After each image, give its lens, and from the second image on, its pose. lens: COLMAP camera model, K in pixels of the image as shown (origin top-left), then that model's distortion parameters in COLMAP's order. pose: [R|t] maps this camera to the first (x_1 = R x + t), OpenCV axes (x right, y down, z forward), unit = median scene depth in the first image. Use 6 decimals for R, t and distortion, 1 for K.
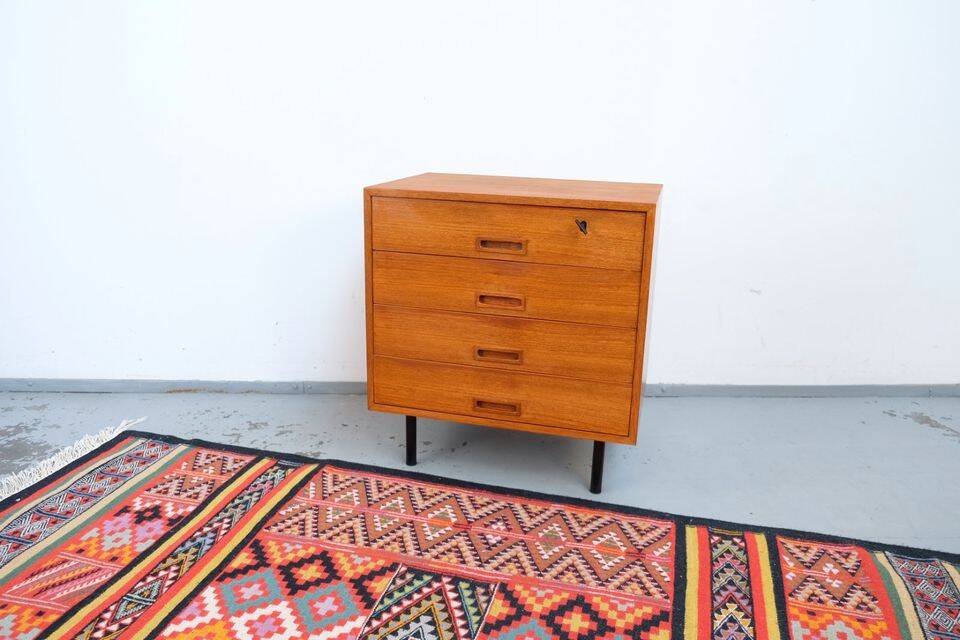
lens RADIAL K [[749.6, 0, 484.2], [0, 749.6, 320.6], [0, 0, 1]] dist [-0.043182, 0.028765]
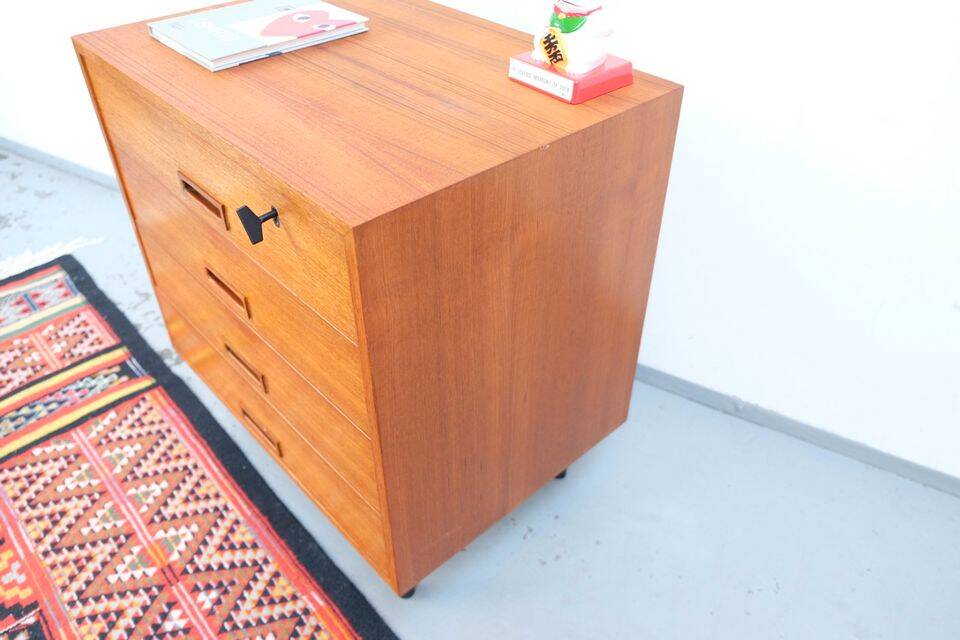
lens RADIAL K [[749.6, 0, 482.6], [0, 749.6, 319.0], [0, 0, 1]] dist [-0.043182, 0.028765]
pose [[0.843150, 0.316819, -0.434424, 0.433754], [-0.131169, 0.904750, 0.405242, -0.256572], [0.521434, -0.284697, 0.804397, 0.644874]]
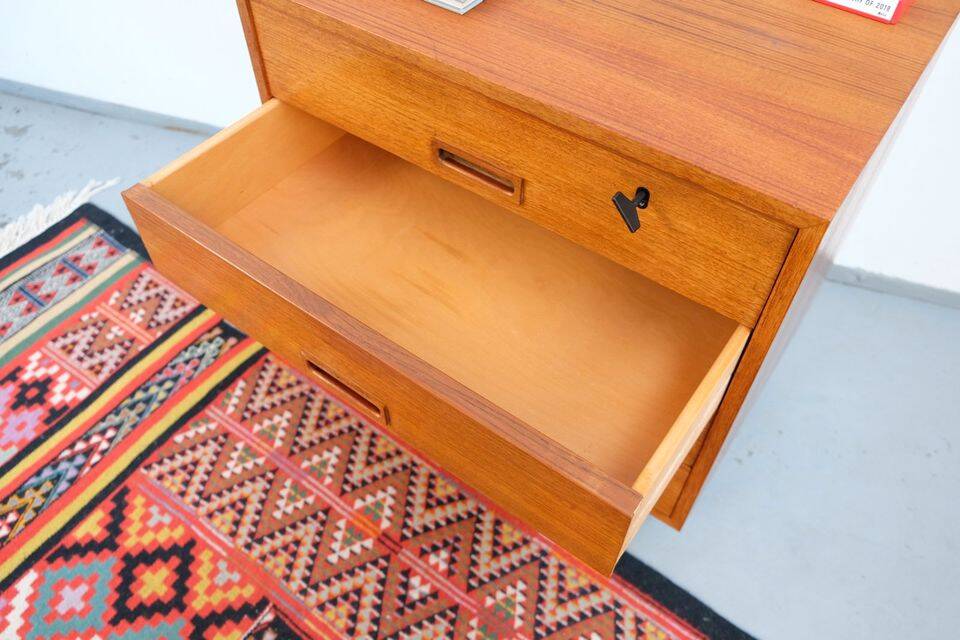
lens RADIAL K [[749.6, 0, 480.6], [0, 749.6, 322.0], [0, 0, 1]] dist [-0.043182, 0.028765]
pose [[0.932682, 0.263375, -0.246450, 0.159493], [-0.080001, 0.817287, 0.570650, -0.280395], [0.351716, -0.512519, 0.783339, 0.582675]]
